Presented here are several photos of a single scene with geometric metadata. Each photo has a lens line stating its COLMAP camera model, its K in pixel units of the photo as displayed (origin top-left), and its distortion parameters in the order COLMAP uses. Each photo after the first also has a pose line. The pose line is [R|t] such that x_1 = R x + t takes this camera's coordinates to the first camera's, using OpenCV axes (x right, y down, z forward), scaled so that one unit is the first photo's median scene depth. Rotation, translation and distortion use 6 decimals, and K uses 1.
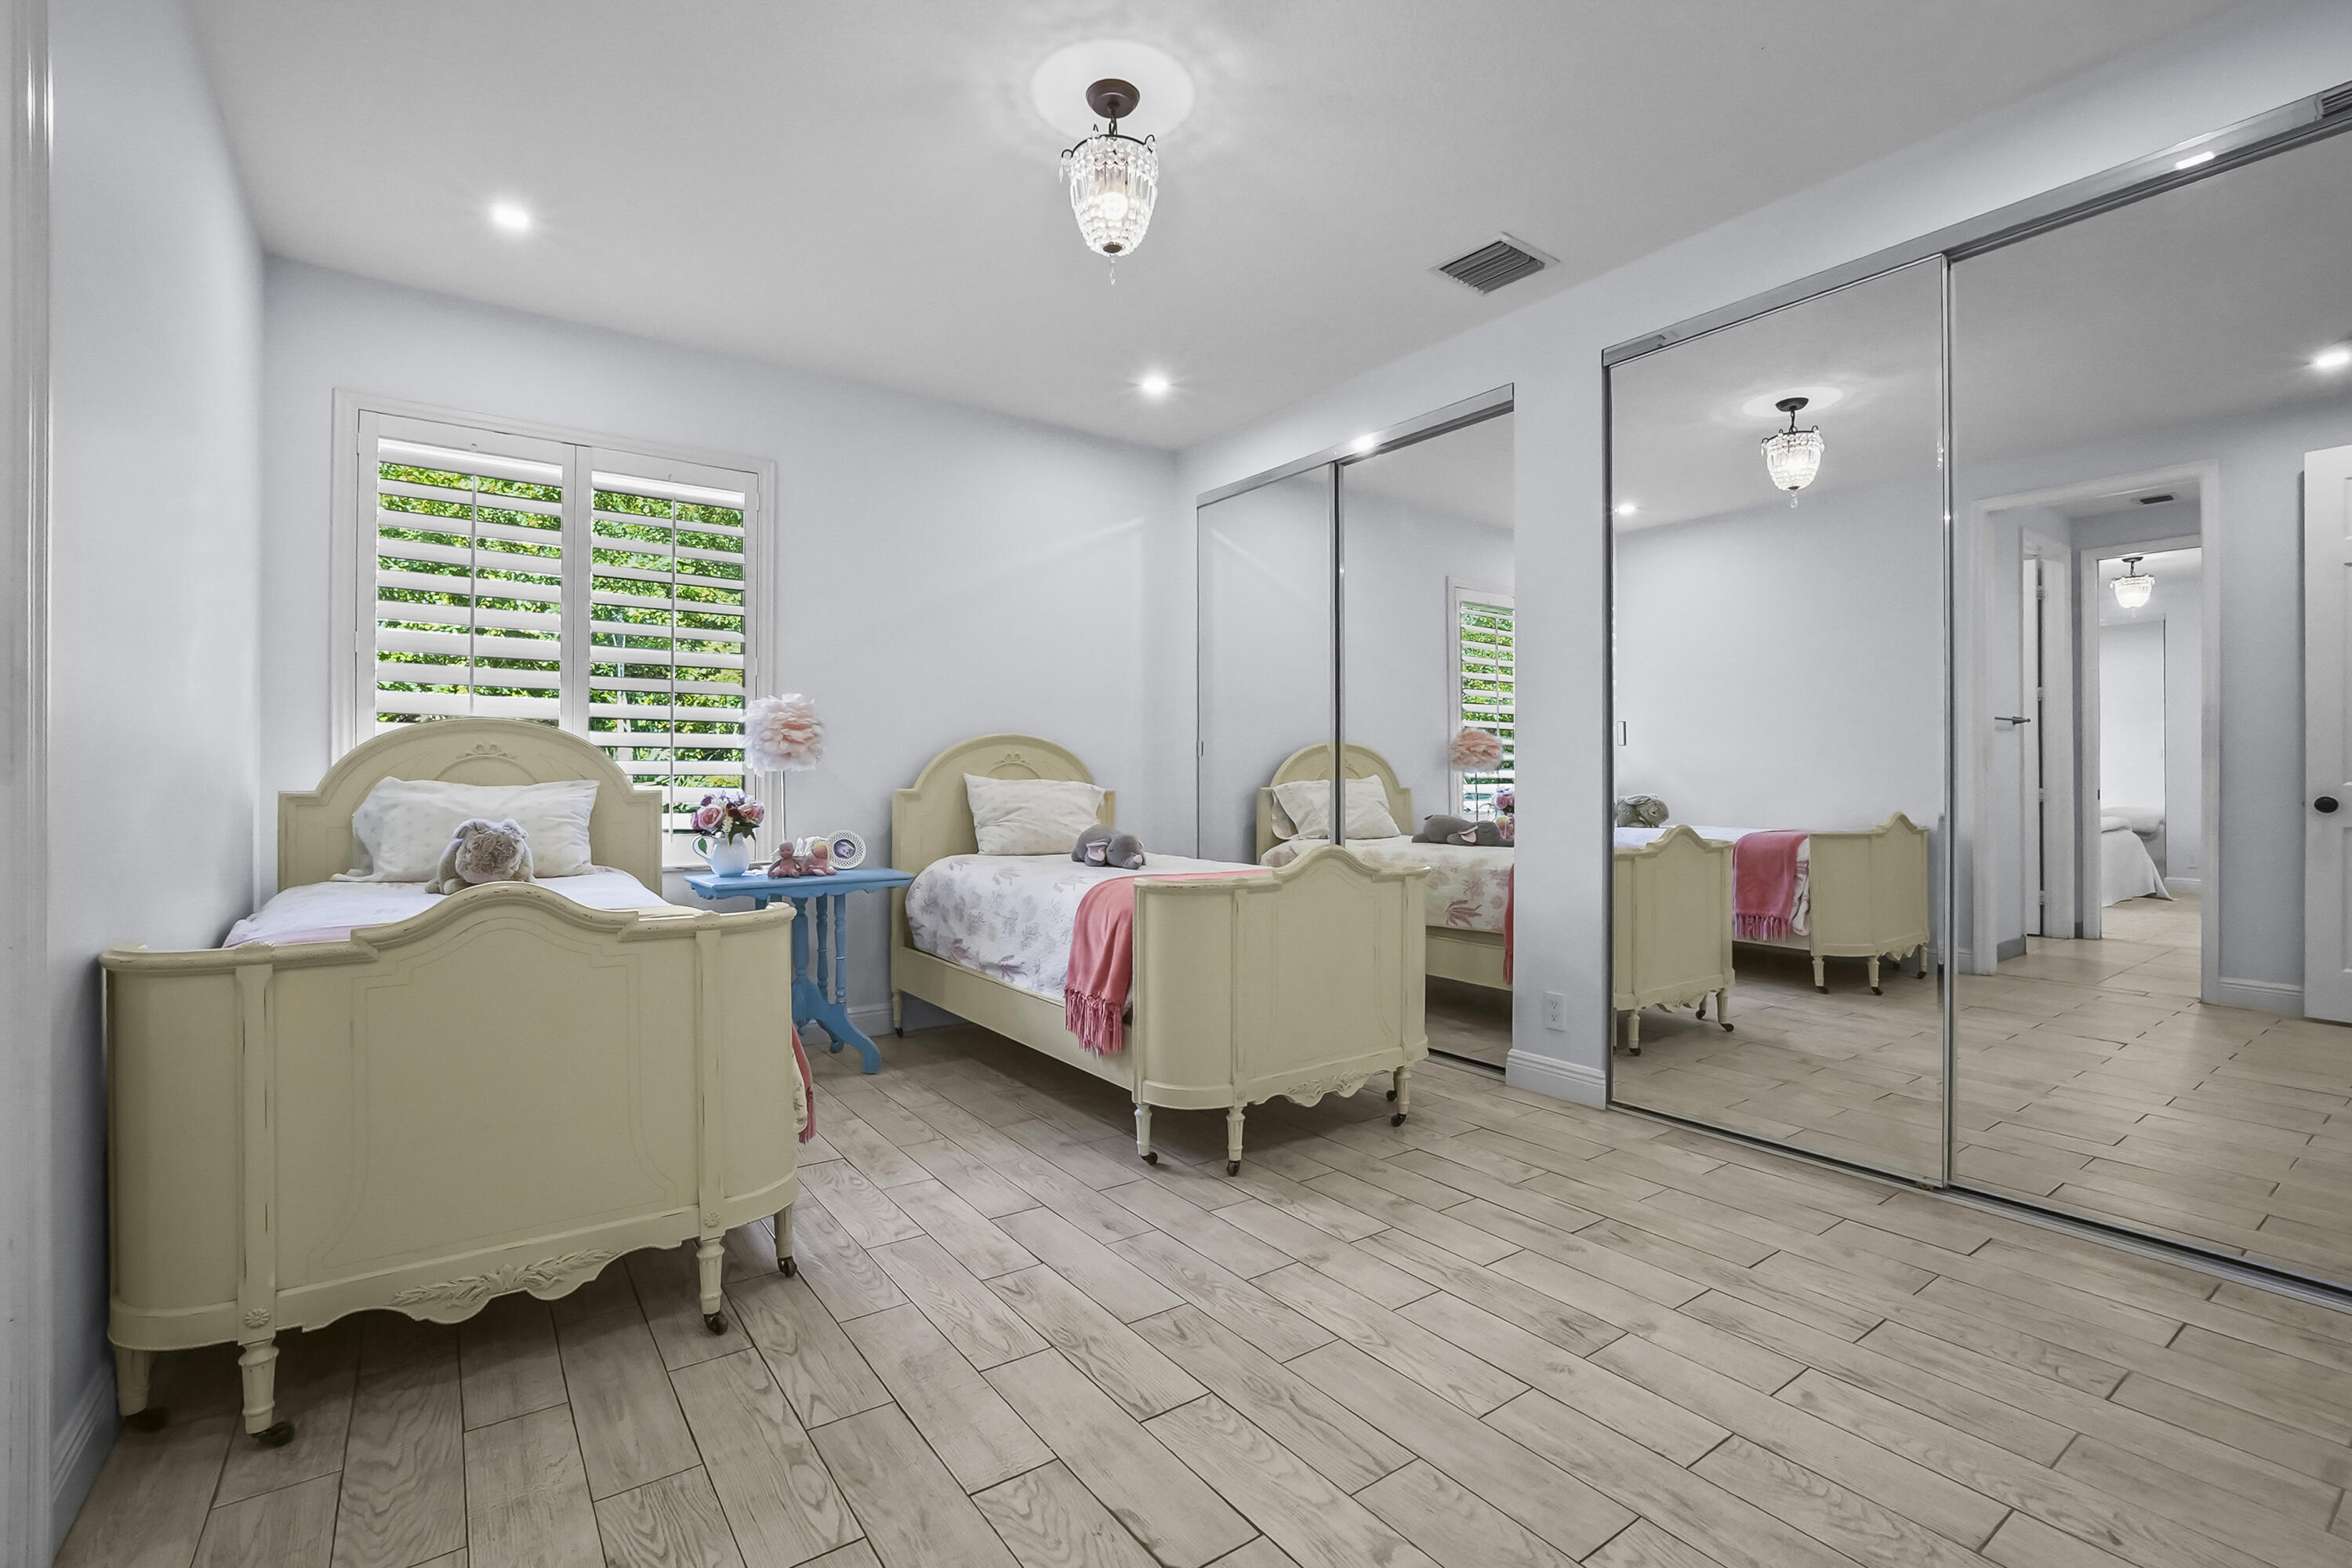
lens RADIAL K [[1058.1, 0, 1203.9], [0, 1058.1, 785.2], [0, 0, 1]] dist [-0.060737, 0.019641]
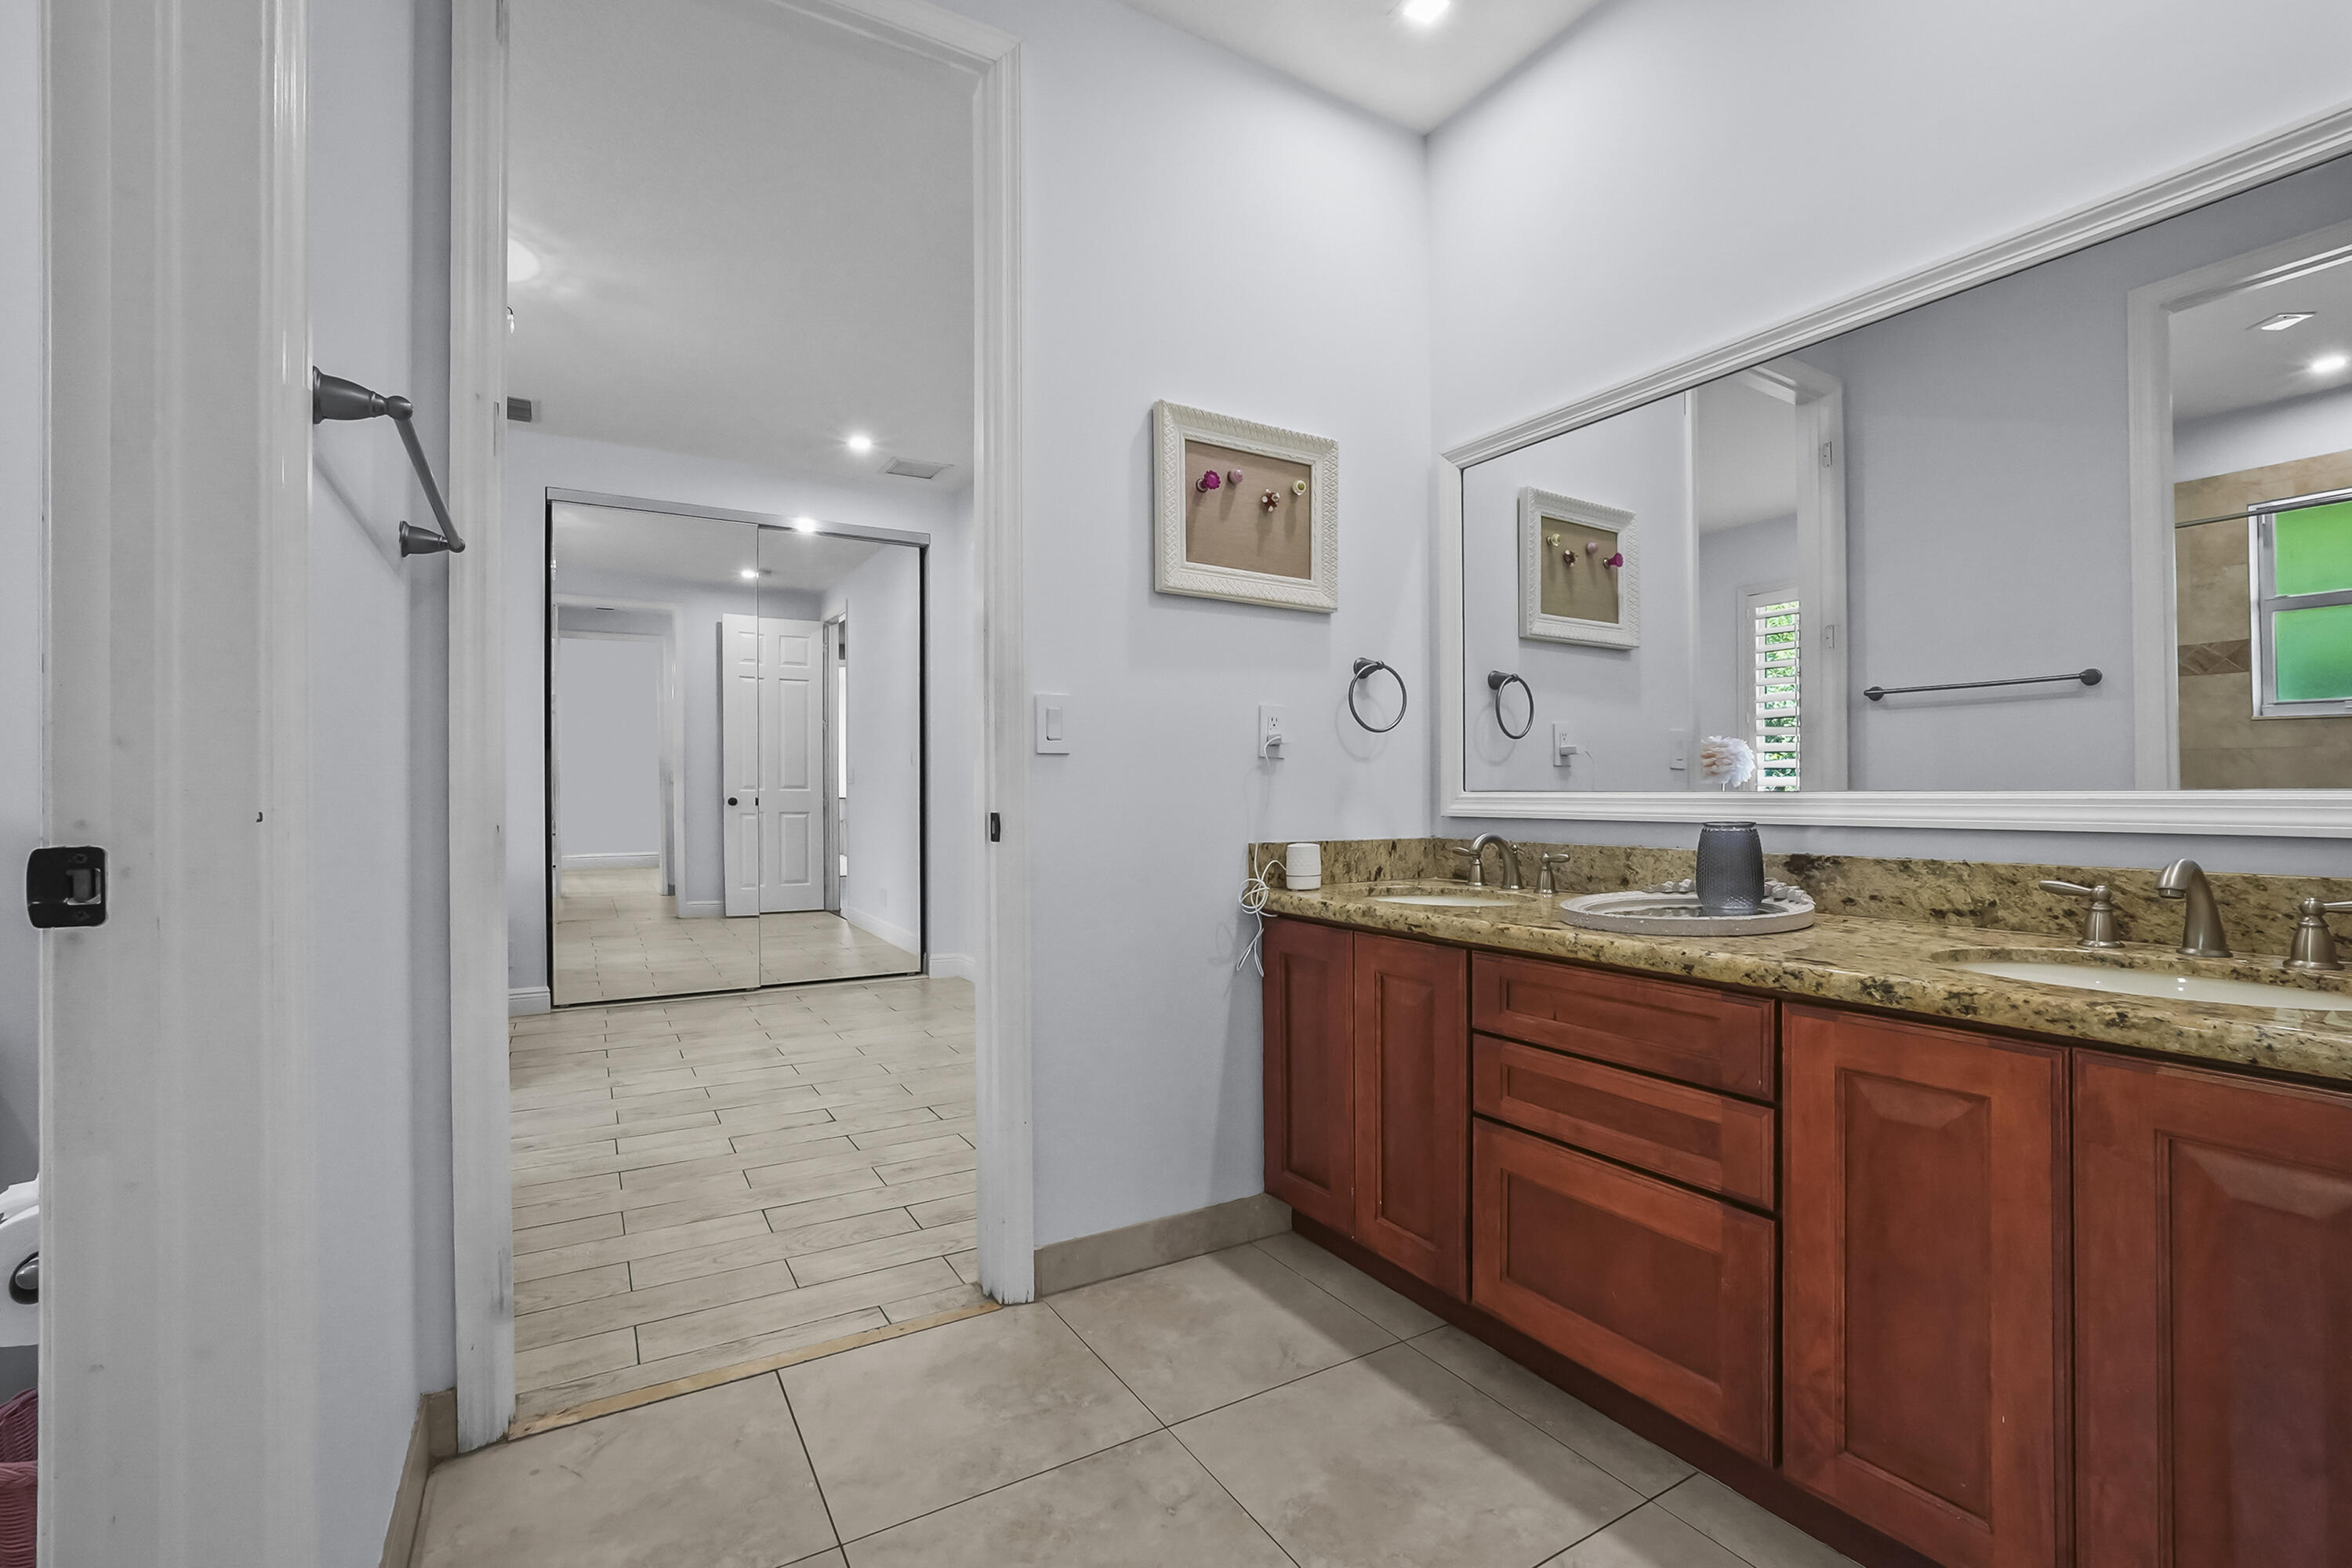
lens RADIAL K [[1058.1, 0, 1203.9], [0, 1058.1, 785.2], [0, 0, 1]] dist [-0.060737, 0.019641]
pose [[0.069479, 0.007183, 0.997558, -0.998828], [-0.000197, 0.999974, -0.007187, 0.003394], [-0.997583, 0.000302, 0.069479, -0.010119]]
